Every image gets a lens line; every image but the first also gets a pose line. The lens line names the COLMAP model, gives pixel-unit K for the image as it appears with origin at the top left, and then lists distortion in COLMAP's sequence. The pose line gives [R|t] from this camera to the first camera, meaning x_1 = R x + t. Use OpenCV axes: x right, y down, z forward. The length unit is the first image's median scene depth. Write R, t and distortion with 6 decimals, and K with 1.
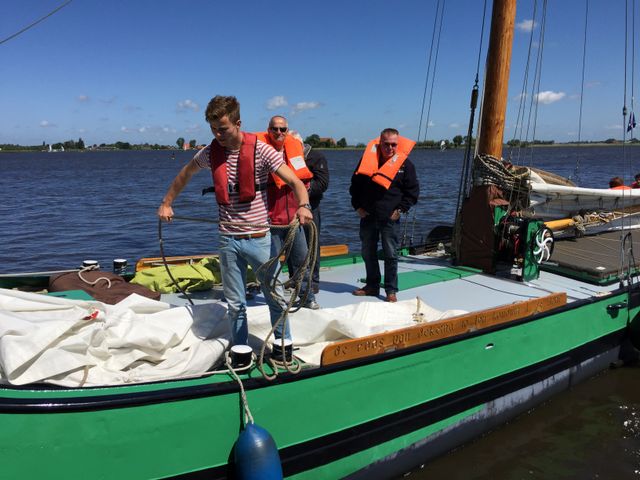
lens RADIAL K [[524.5, 0, 331.3], [0, 524.5, 238.5], [0, 0, 1]] dist [0.013393, 0.002825]
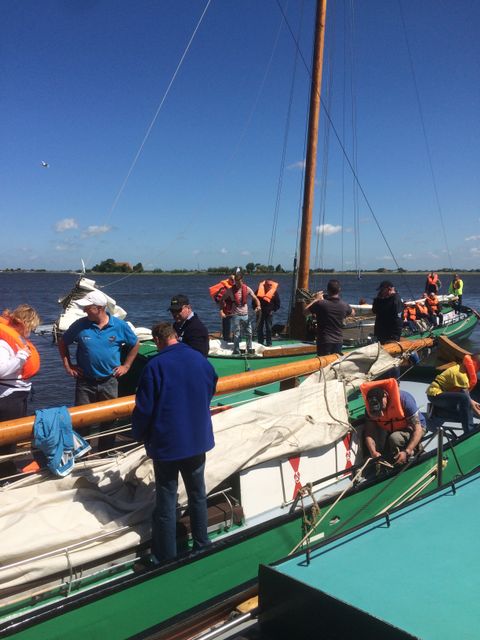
lens RADIAL K [[548.4, 0, 240.0], [0, 548.4, 320.0], [0, 0, 1]] dist [0.001941, 0.006236]
pose [[0.976691, -0.003918, 0.214615, -0.467523], [0.022206, 0.996313, -0.082870, 0.163506], [-0.213499, 0.085704, 0.973177, -1.216671]]
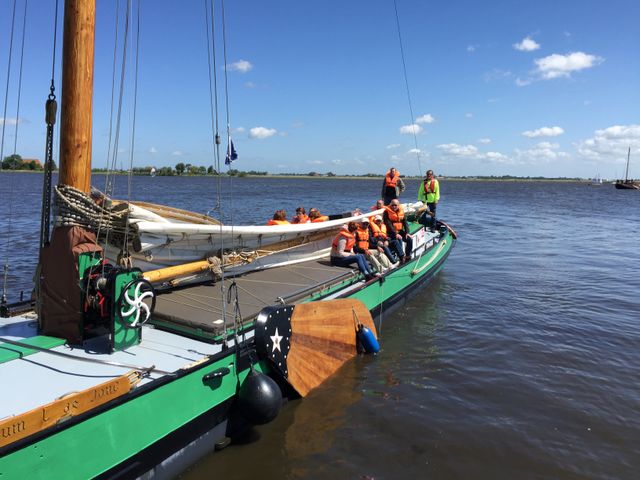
lens RADIAL K [[533.5, 0, 320.0], [0, 533.5, 240.0], [0, 0, 1]] dist [0.080099, -0.119800]
pose [[0.886265, -0.025002, 0.462503, 0.252068], [0.048734, 0.998033, -0.039434, -0.032607], [-0.460607, 0.057489, 0.885741, 0.145032]]
